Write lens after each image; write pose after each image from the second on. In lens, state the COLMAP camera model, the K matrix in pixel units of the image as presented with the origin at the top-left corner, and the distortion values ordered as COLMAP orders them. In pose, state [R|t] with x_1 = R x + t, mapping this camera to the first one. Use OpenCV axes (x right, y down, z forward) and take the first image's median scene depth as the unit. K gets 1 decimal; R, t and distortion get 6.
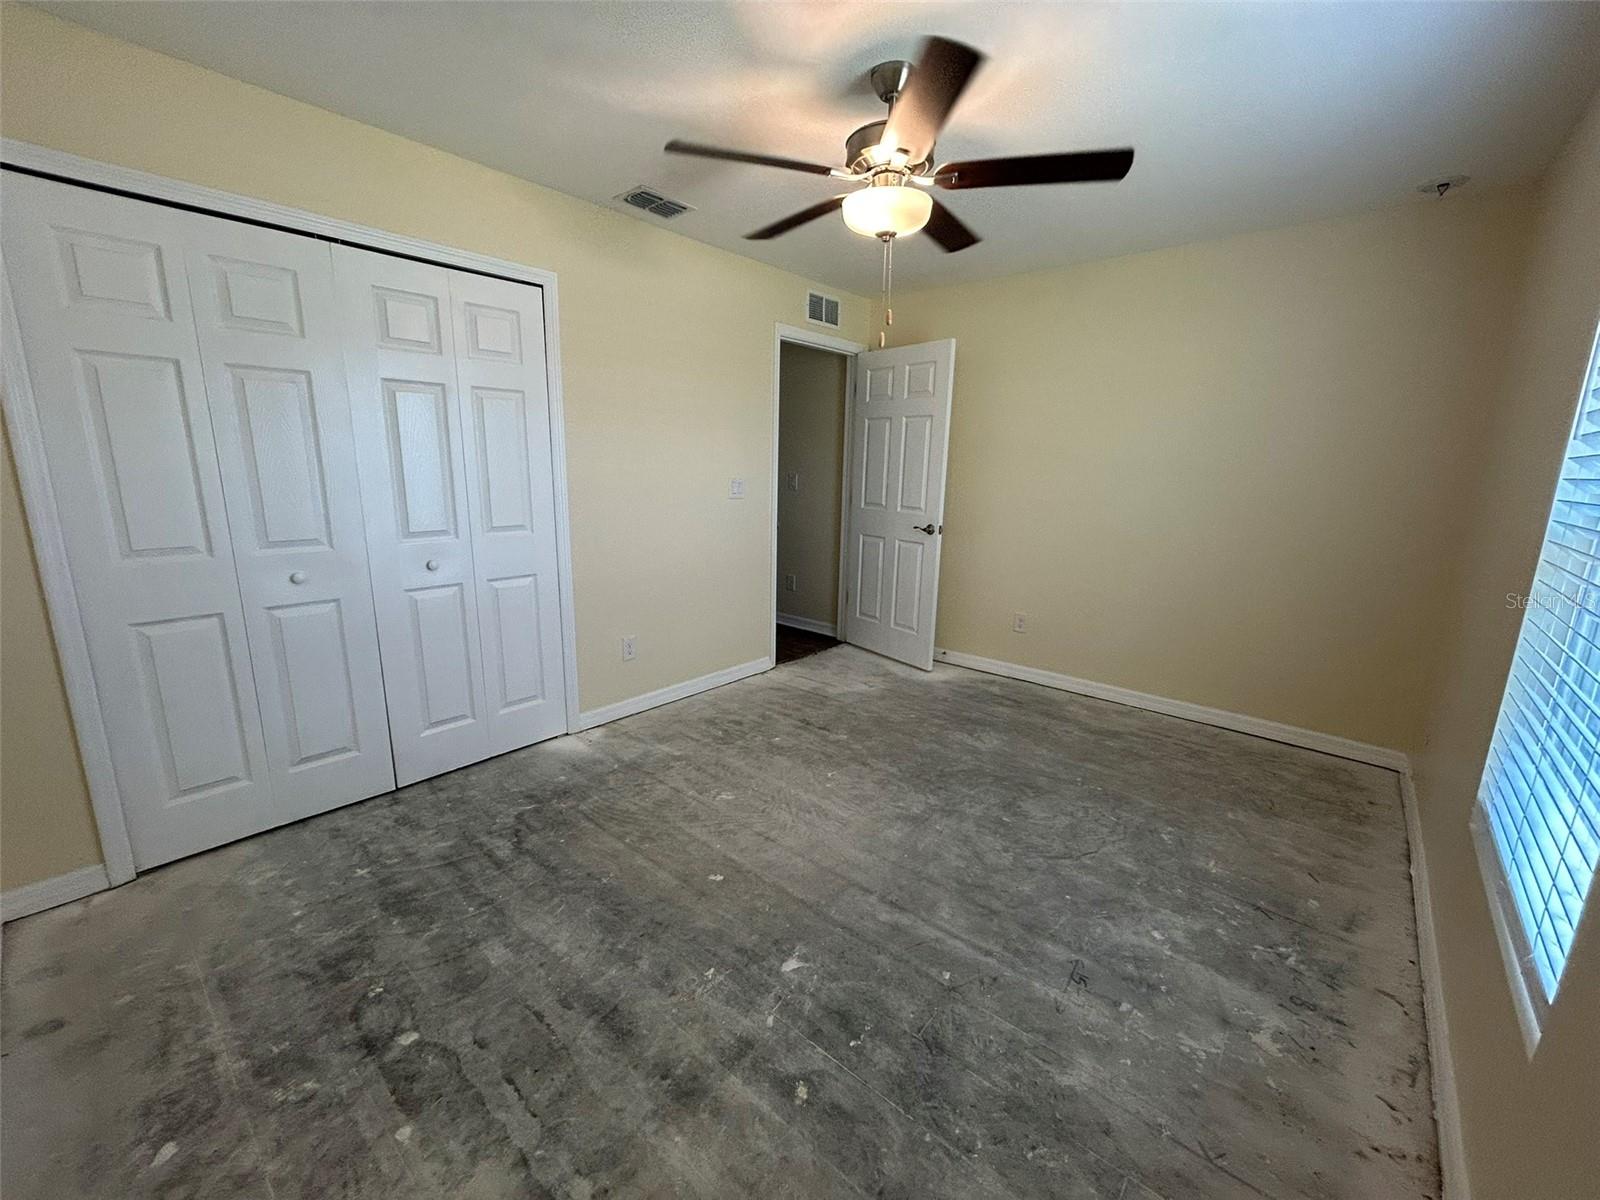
lens RADIAL K [[645.4, 0, 797.2], [0, 645.4, 597.8], [0, 0, 1]] dist [-0.000136, 0.000150]
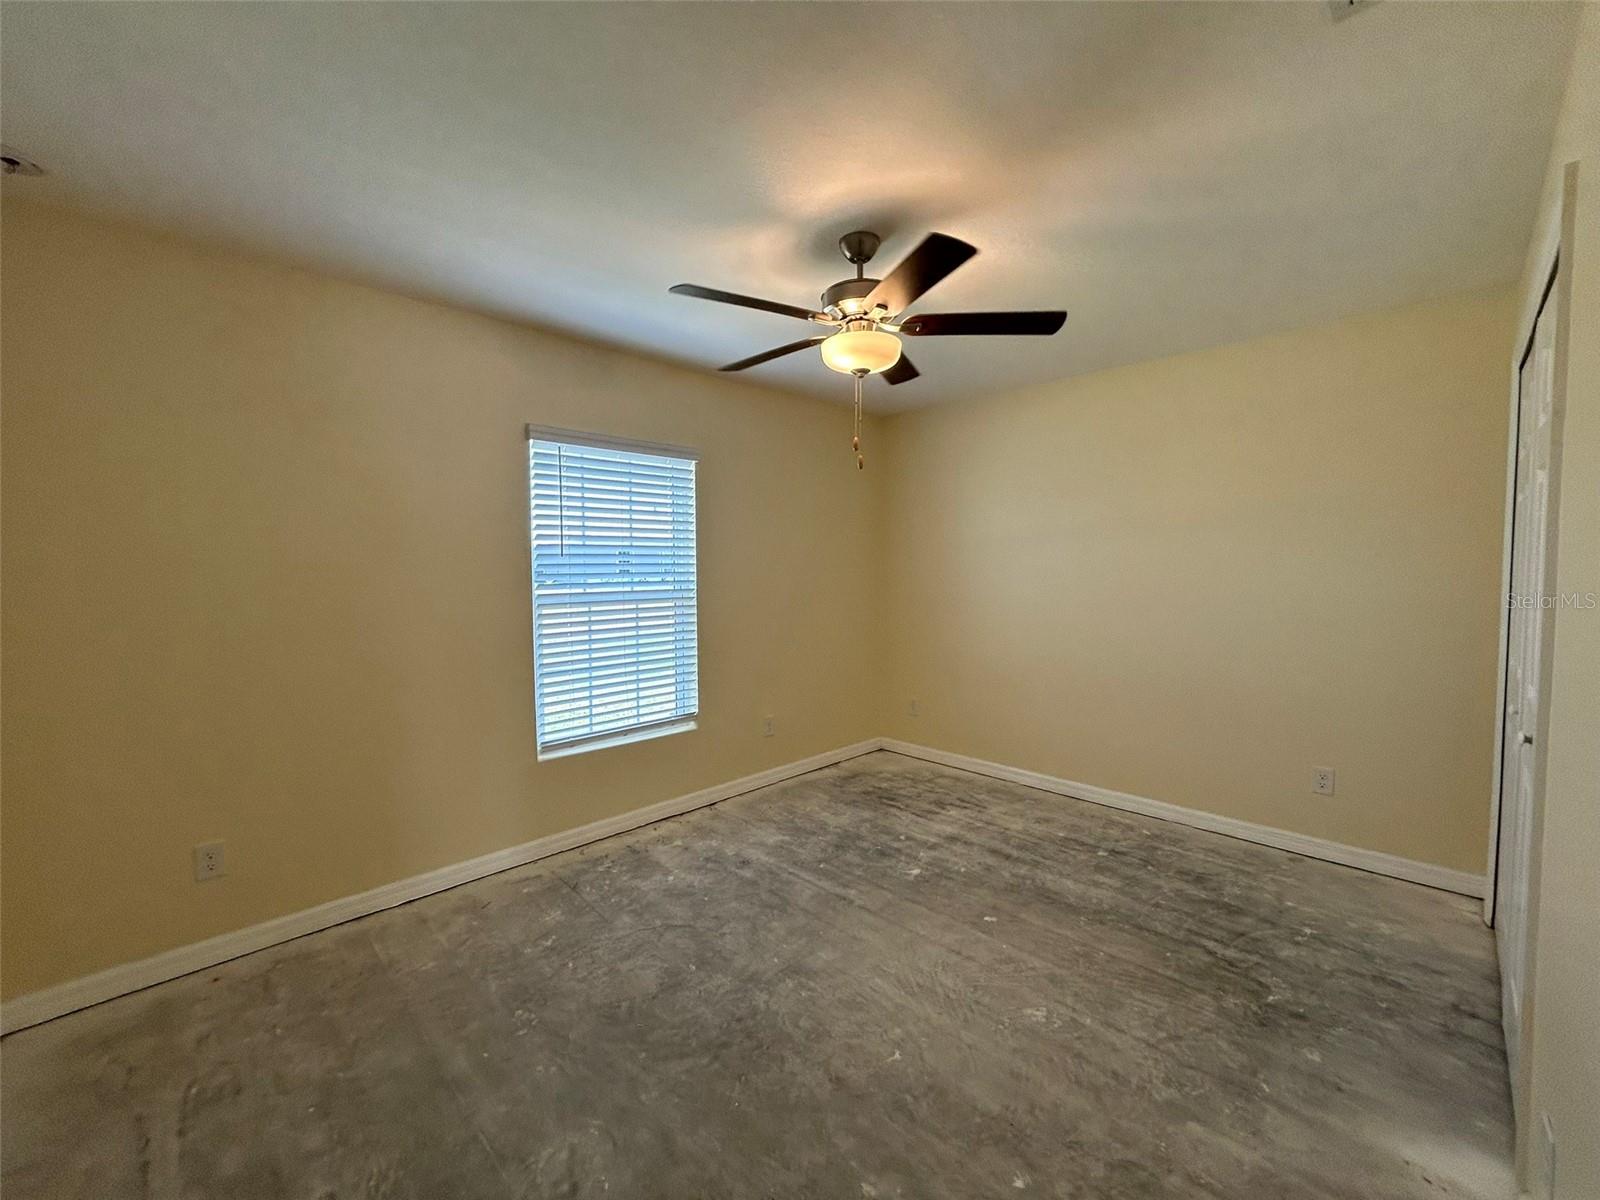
lens RADIAL K [[651.5, 0, 800.0], [0, 651.5, 600.0], [0, 0, 1]] dist [0.011775, 0.000040]
pose [[-0.997033, -0.017157, 0.075045, 0.145338], [0.002976, 0.965526, 0.260288, -0.455083], [-0.076924, 0.259739, -0.962610, 2.095762]]
